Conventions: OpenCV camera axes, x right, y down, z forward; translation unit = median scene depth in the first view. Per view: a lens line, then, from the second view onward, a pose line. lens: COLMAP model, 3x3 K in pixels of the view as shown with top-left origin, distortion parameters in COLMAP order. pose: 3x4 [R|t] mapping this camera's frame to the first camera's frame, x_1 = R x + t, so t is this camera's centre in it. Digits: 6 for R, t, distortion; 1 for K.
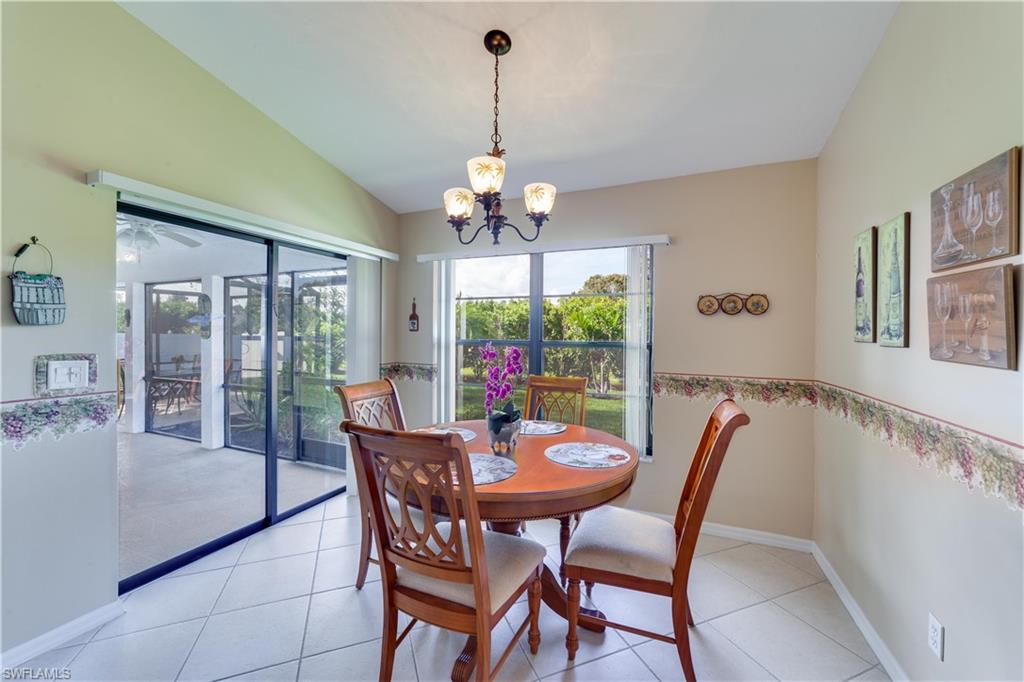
lens RADIAL K [[402.2, 0, 507.0], [0, 402.2, 336.0], [0, 0, 1]] dist [-0.018793, 0.000127]
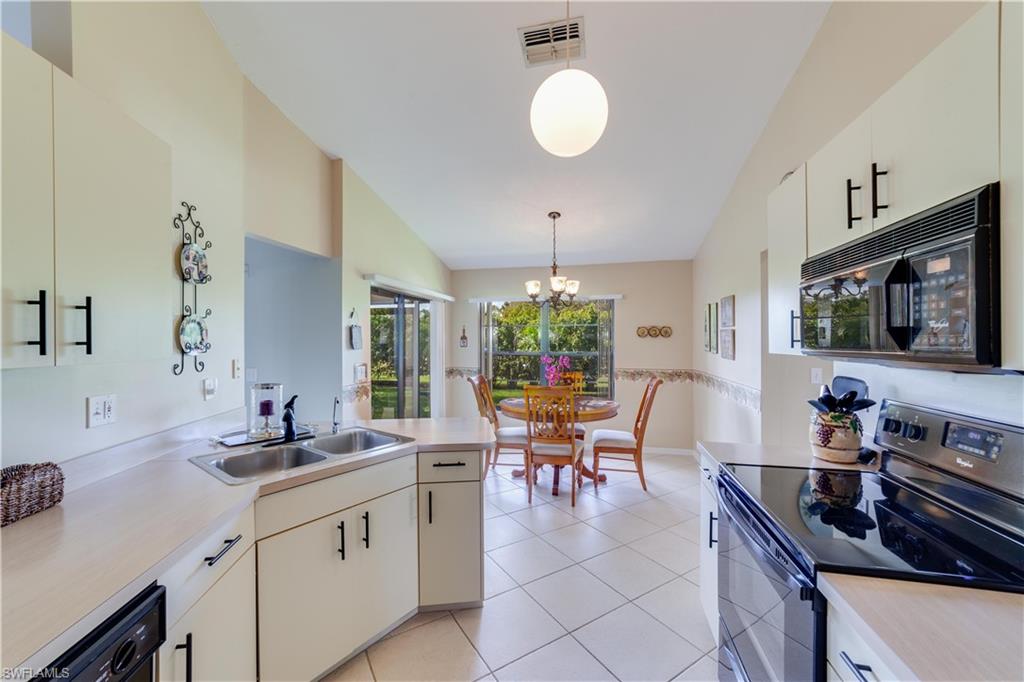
lens RADIAL K [[395.2, 0, 509.8], [0, 395.2, 341.2], [0, 0, 1]] dist [-0.008319, 0.000620]
pose [[0.984322, -0.009953, 0.176101, -0.625619], [0.011383, 0.999910, -0.007117, -0.039996], [-0.176014, 0.009010, 0.984346, -1.026486]]
